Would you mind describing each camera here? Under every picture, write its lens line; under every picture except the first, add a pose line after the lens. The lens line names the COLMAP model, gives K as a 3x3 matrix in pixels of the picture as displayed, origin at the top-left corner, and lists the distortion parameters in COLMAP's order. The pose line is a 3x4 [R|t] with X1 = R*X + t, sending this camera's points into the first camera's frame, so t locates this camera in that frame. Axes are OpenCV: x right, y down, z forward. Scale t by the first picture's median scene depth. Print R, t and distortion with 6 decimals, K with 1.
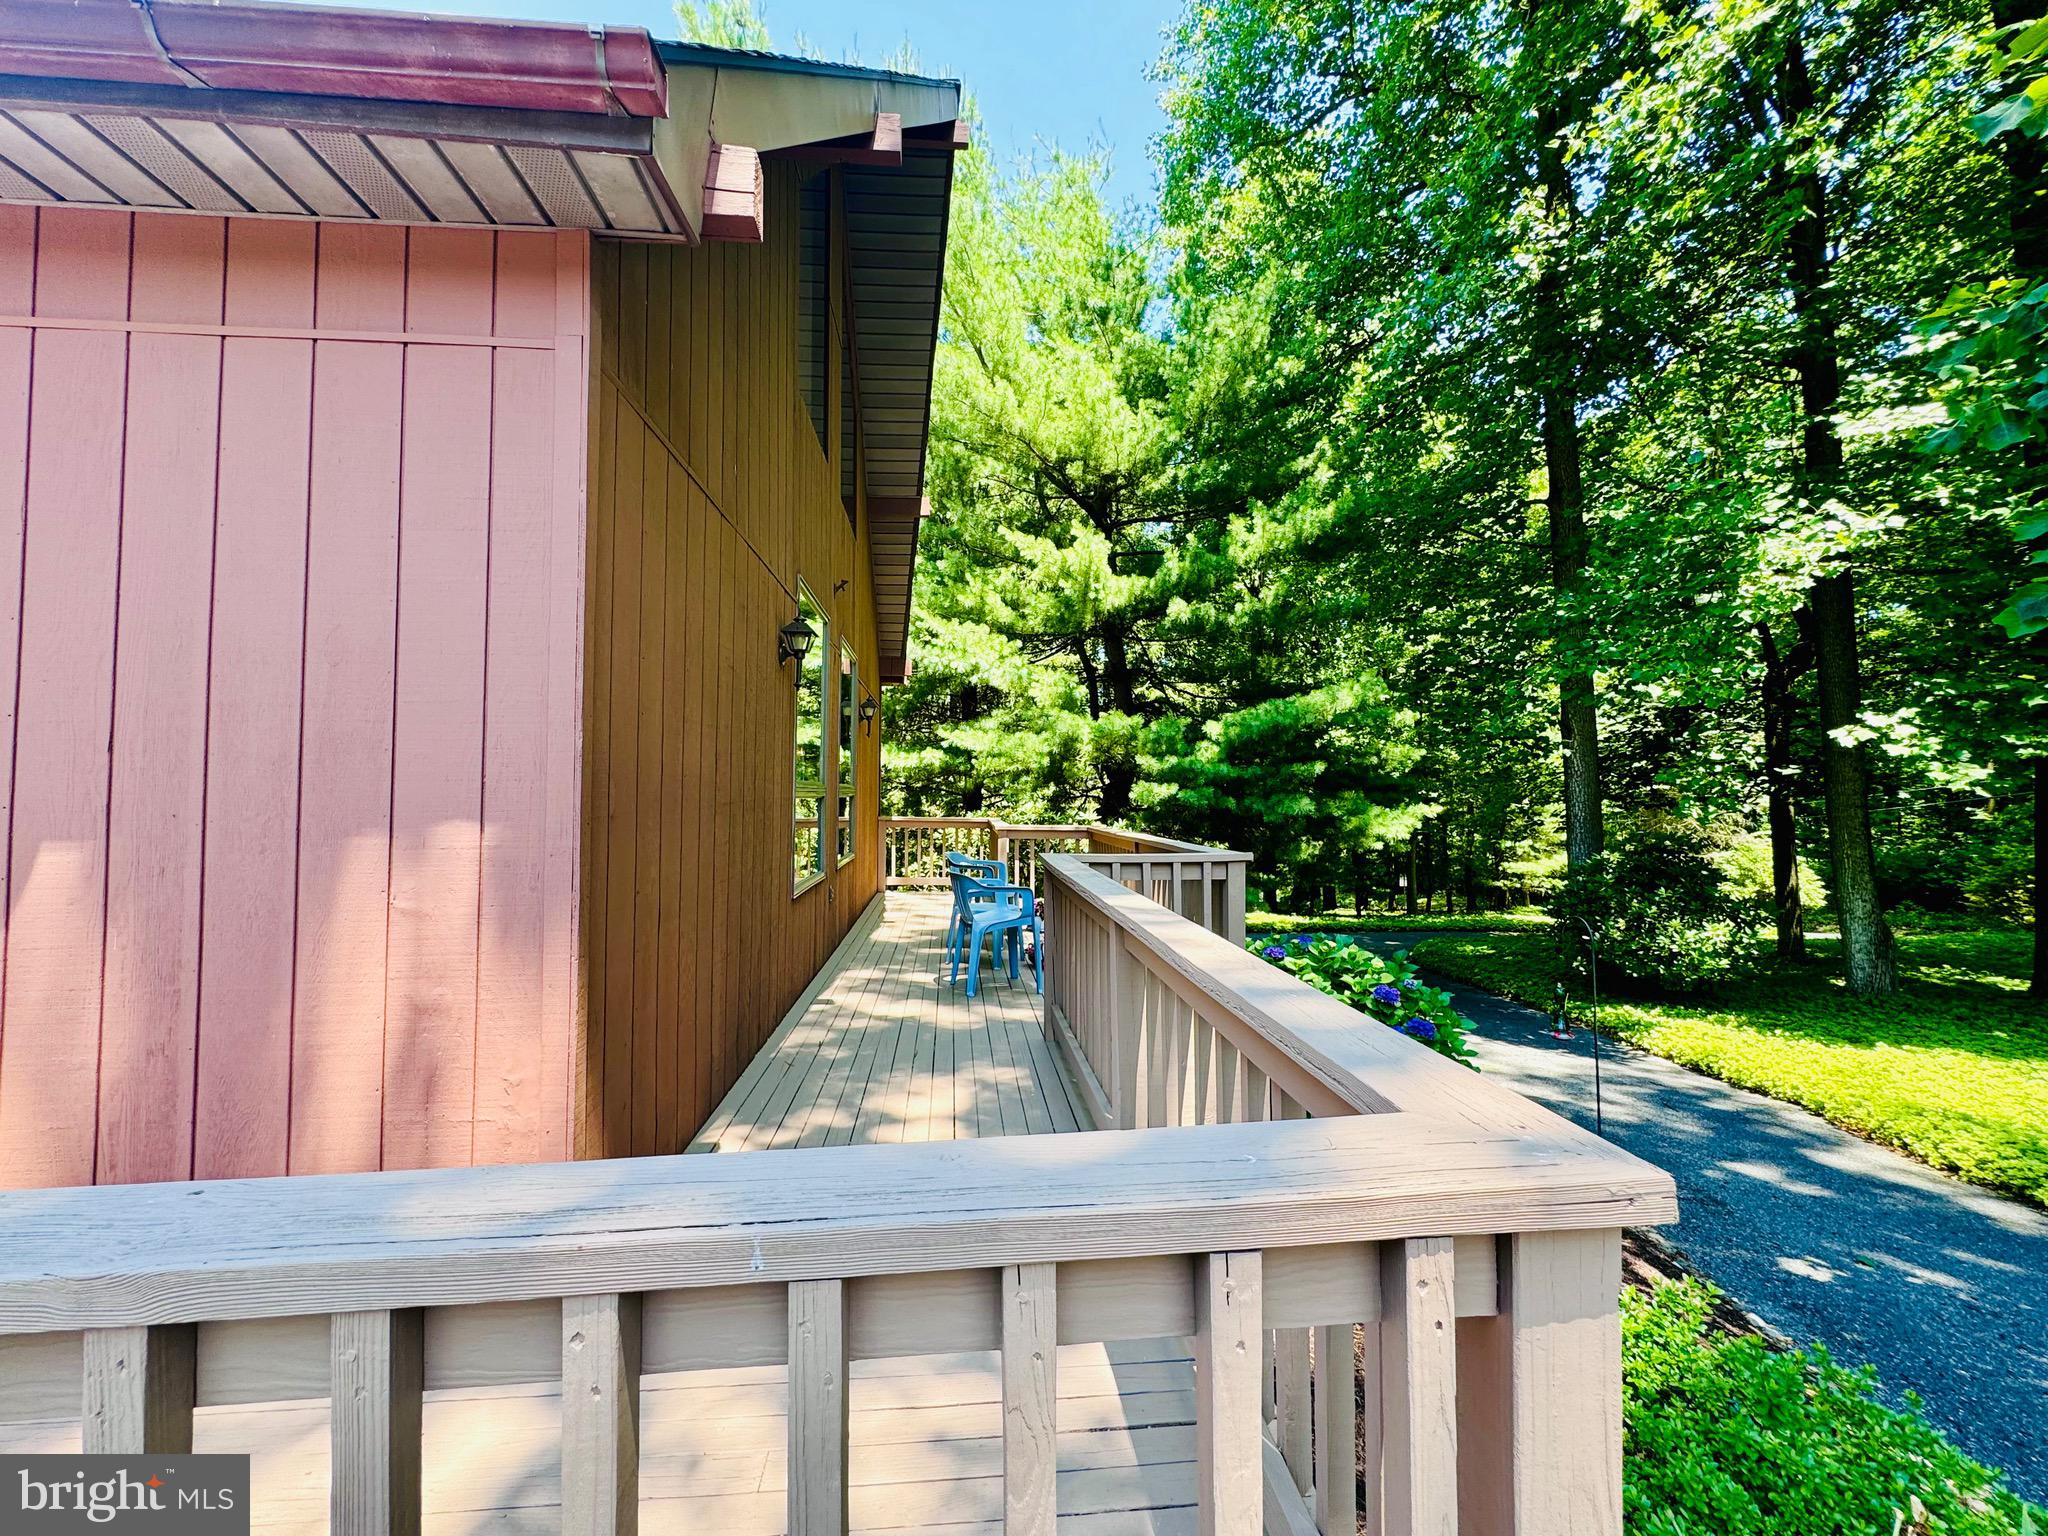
lens RADIAL K [[864.4, 0, 1044.7], [0, 864.4, 765.6], [0, 0, 1]] dist [0.000860, 0.000151]
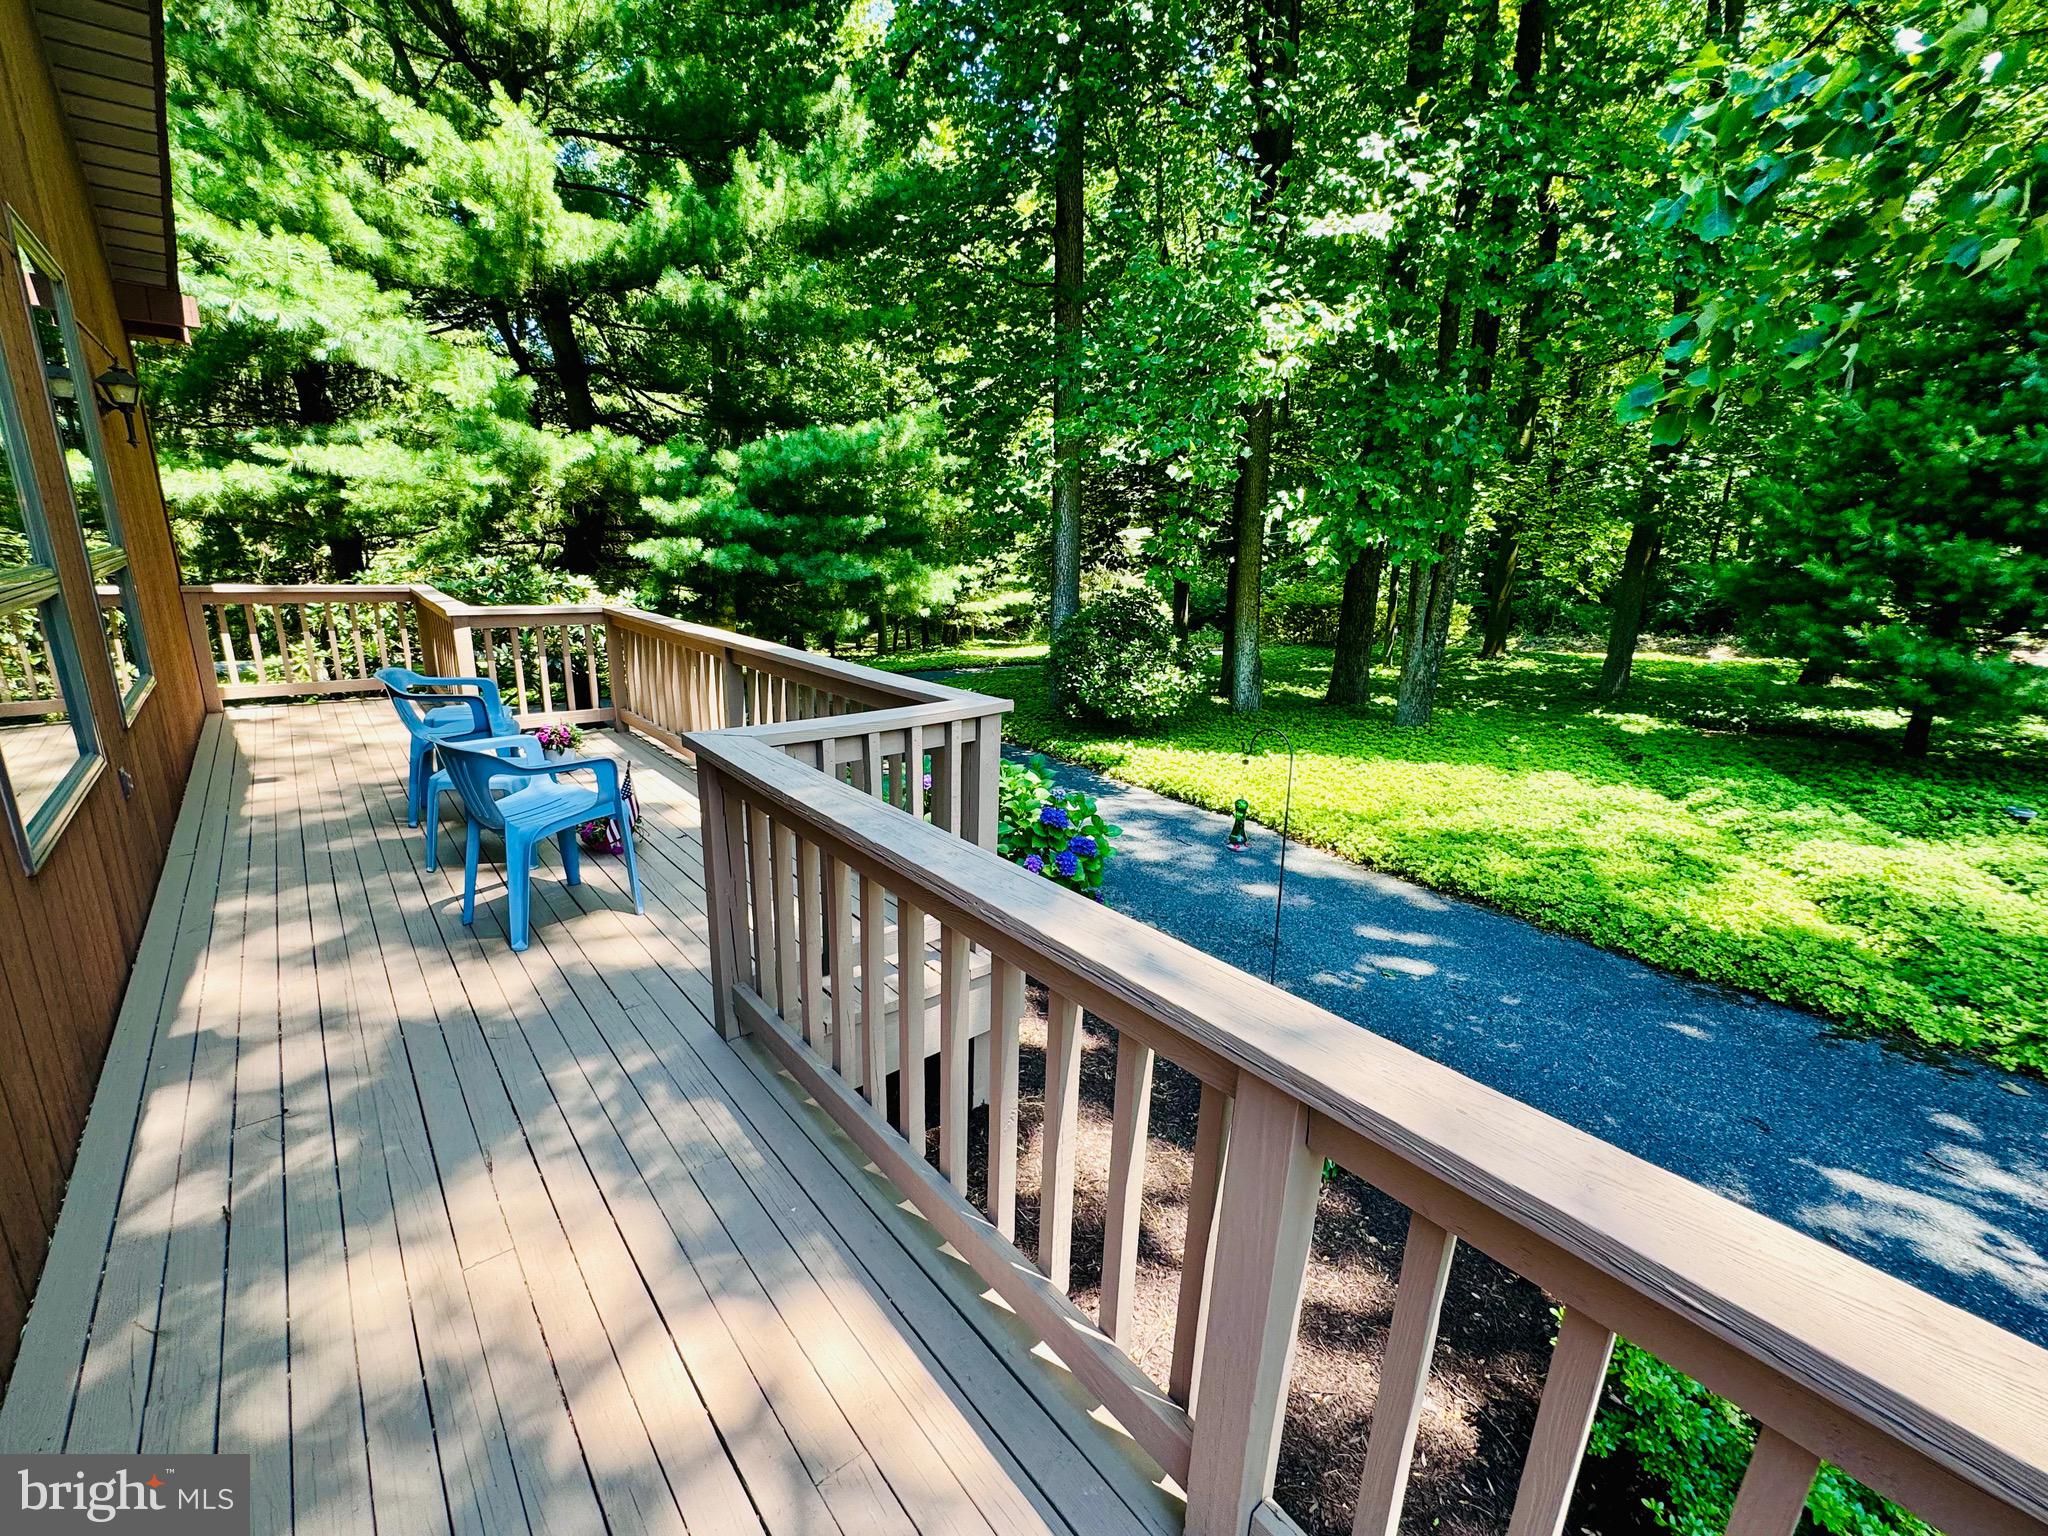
lens RADIAL K [[837.7, 0, 1024.9], [0, 837.7, 774.4], [0, 0, 1]] dist [-0.045172, 0.017137]
pose [[0.814840, -0.135804, 0.563554, -0.047097], [-0.052303, 0.950982, 0.304790, -0.014892], [-0.577322, -0.277831, 0.767795, 0.187799]]
